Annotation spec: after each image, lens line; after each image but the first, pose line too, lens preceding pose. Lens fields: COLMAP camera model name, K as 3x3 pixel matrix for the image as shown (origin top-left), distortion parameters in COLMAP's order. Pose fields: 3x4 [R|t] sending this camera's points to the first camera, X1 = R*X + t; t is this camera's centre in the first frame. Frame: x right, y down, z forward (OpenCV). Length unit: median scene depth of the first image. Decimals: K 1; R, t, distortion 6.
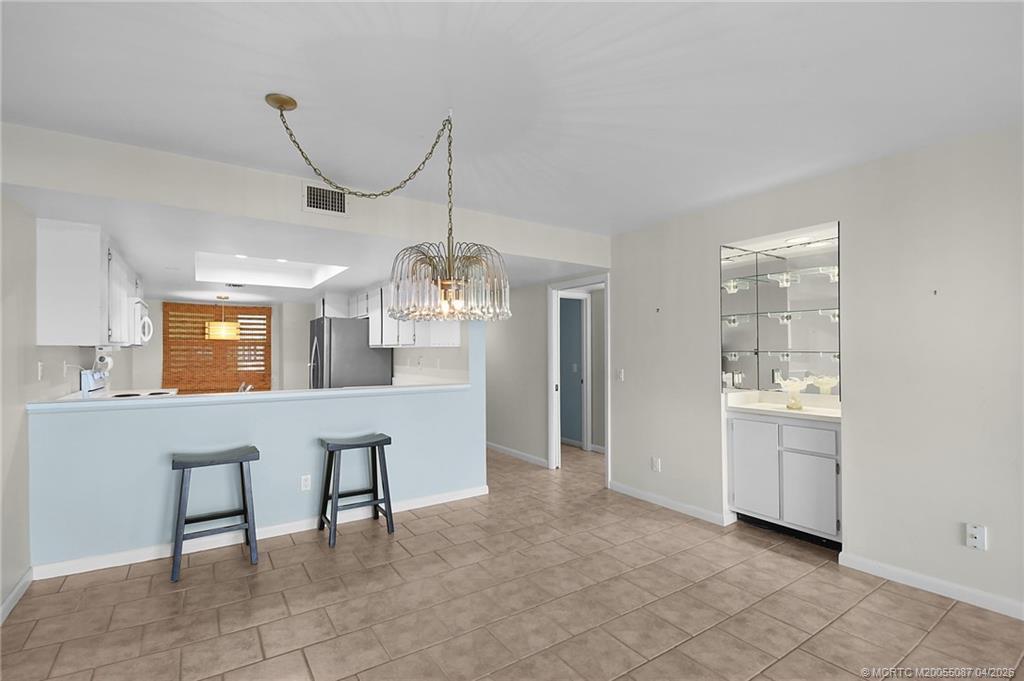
lens RADIAL K [[471.4, 0, 512.0], [0, 471.4, 340.5], [0, 0, 1]] dist [-0.002344, -0.000519]
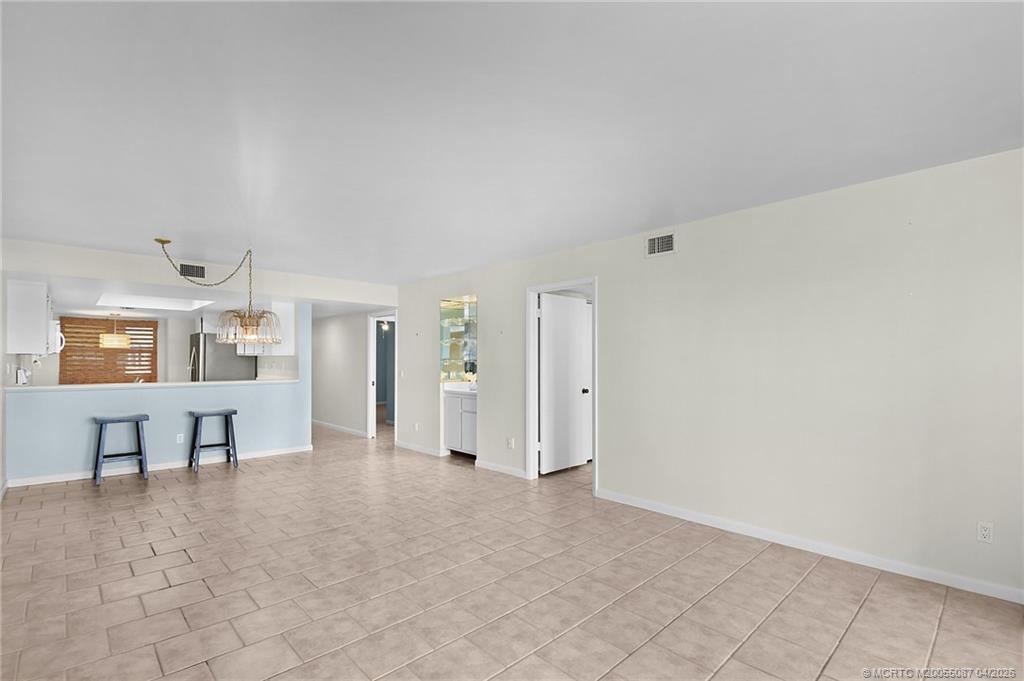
lens RADIAL K [[447.3, 0, 512.3], [0, 447.3, 350.5], [0, 0, 1]] dist [-0.025520, -0.000307]
pose [[0.978870, 0.008475, 0.204308, 0.339289], [-0.009523, 0.999946, 0.004144, -0.018316], [-0.204262, -0.006002, 0.978898, -0.658235]]
